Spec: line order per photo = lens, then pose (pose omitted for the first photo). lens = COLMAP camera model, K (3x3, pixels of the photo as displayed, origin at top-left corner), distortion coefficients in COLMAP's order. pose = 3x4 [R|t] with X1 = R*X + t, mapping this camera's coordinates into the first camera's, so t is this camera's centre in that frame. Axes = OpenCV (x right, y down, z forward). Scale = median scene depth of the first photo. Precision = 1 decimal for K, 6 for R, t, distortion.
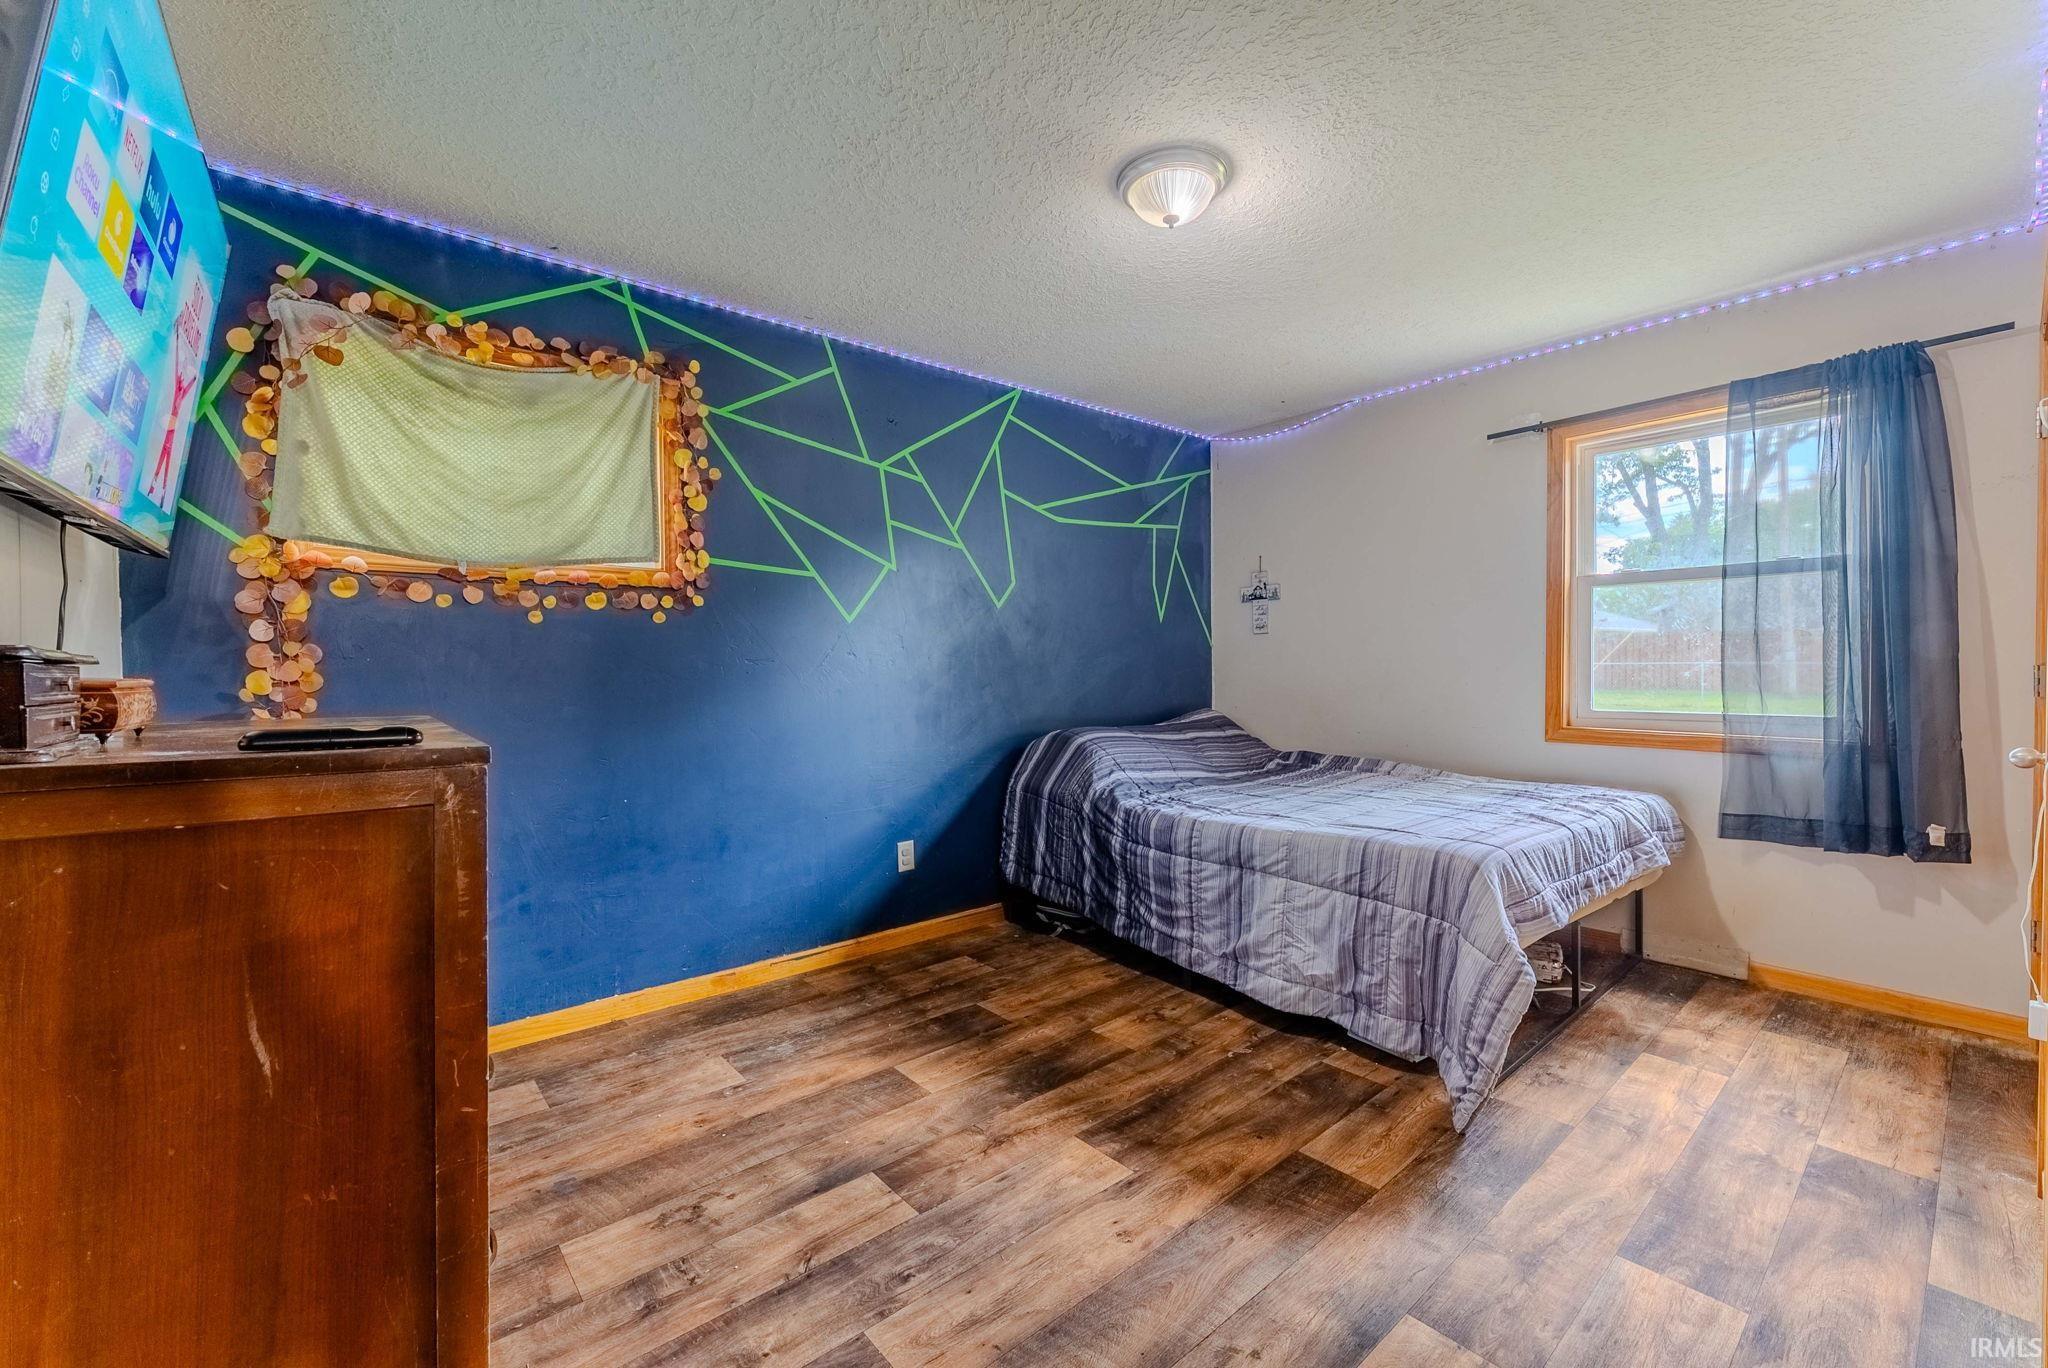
lens RADIAL K [[839.0, 0, 1046.2], [0, 839.0, 659.0], [0, 0, 1]] dist [0.003385, -0.000076]
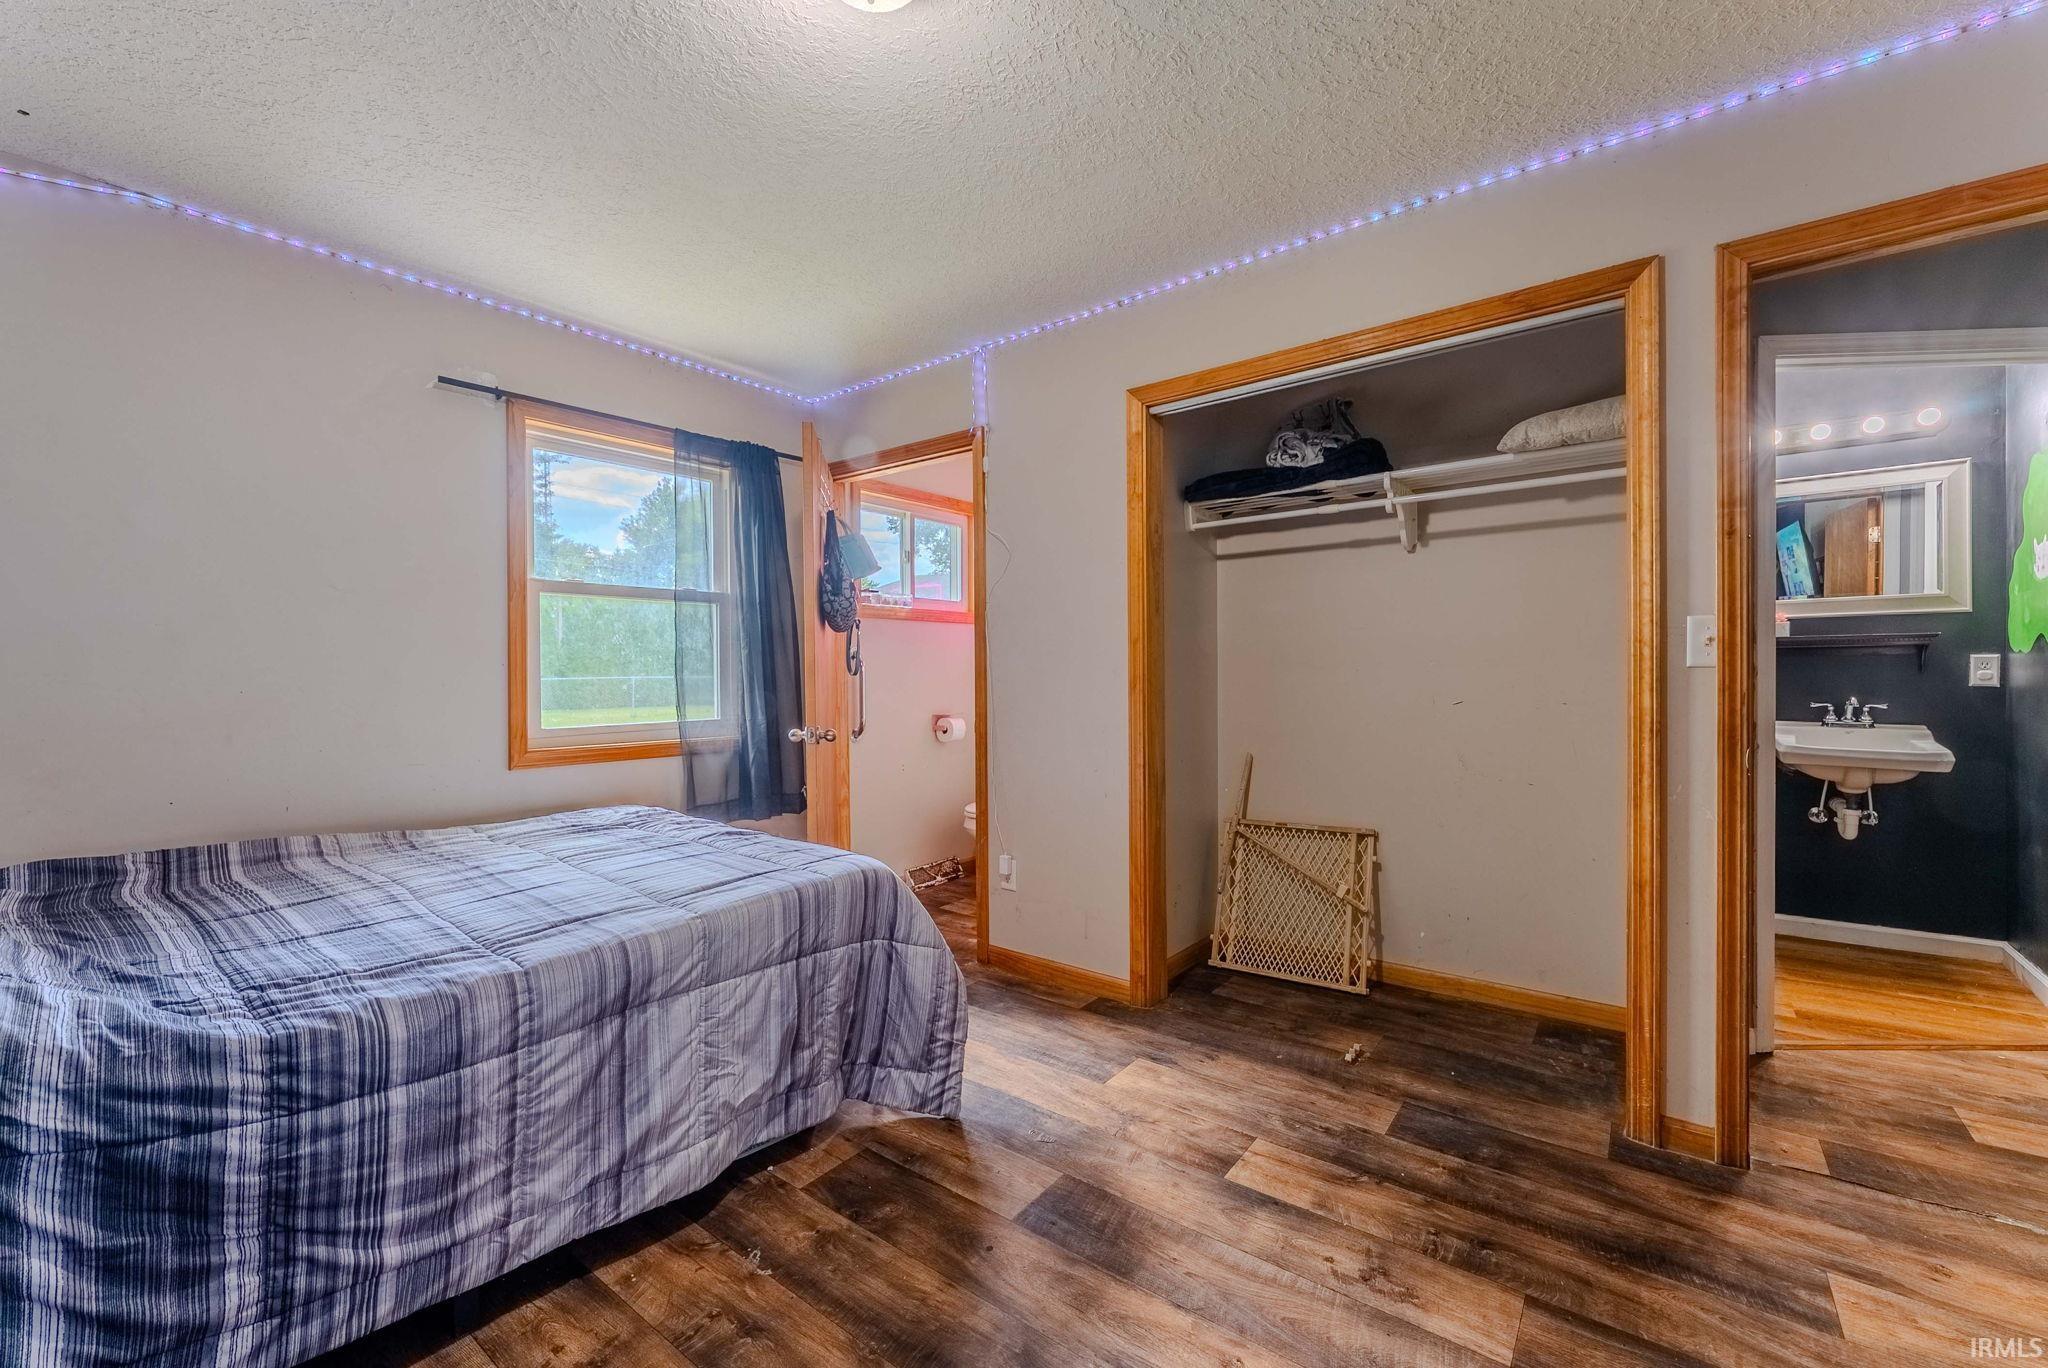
lens RADIAL K [[826.1, 0, 1038.8], [0, 826.1, 678.6], [0, 0, 1]] dist [-0.004070, -0.000290]
pose [[-0.195461, 0.004224, 0.980702, -0.383337], [0.007679, 0.999967, -0.002777, 0.014520], [-0.980681, 0.006988, -0.195487, 0.784490]]
